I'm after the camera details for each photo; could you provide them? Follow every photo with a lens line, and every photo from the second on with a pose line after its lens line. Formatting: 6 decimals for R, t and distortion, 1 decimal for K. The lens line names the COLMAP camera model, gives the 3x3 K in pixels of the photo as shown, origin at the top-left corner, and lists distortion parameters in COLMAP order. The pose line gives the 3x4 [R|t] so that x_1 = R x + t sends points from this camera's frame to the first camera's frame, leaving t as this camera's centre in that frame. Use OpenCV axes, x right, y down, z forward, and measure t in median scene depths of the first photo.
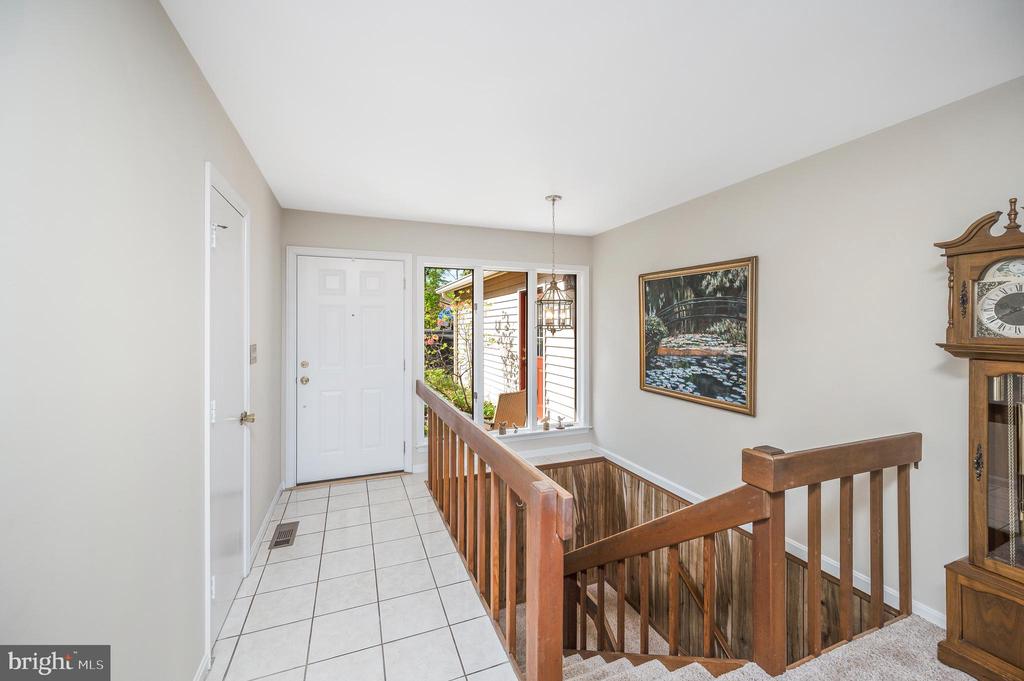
lens RADIAL K [[410.9, 0, 514.6], [0, 410.9, 325.2], [0, 0, 1]] dist [0.000900, 0.000160]
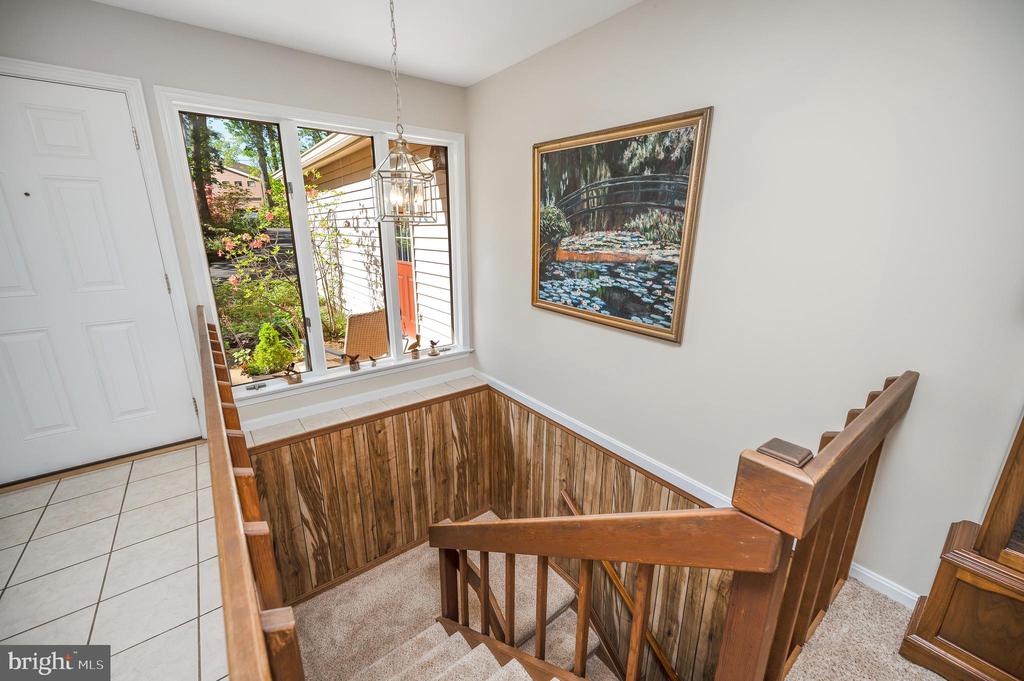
lens RADIAL K [[401.8, 0, 514.9], [0, 401.8, 337.8], [0, 0, 1]] dist [-0.000186, 0.000052]
pose [[0.961835, -0.067646, 0.265136, 0.078426], [-0.006167, 0.963355, 0.268160, 0.012810], [-0.273560, -0.259560, 0.926171, 0.329320]]
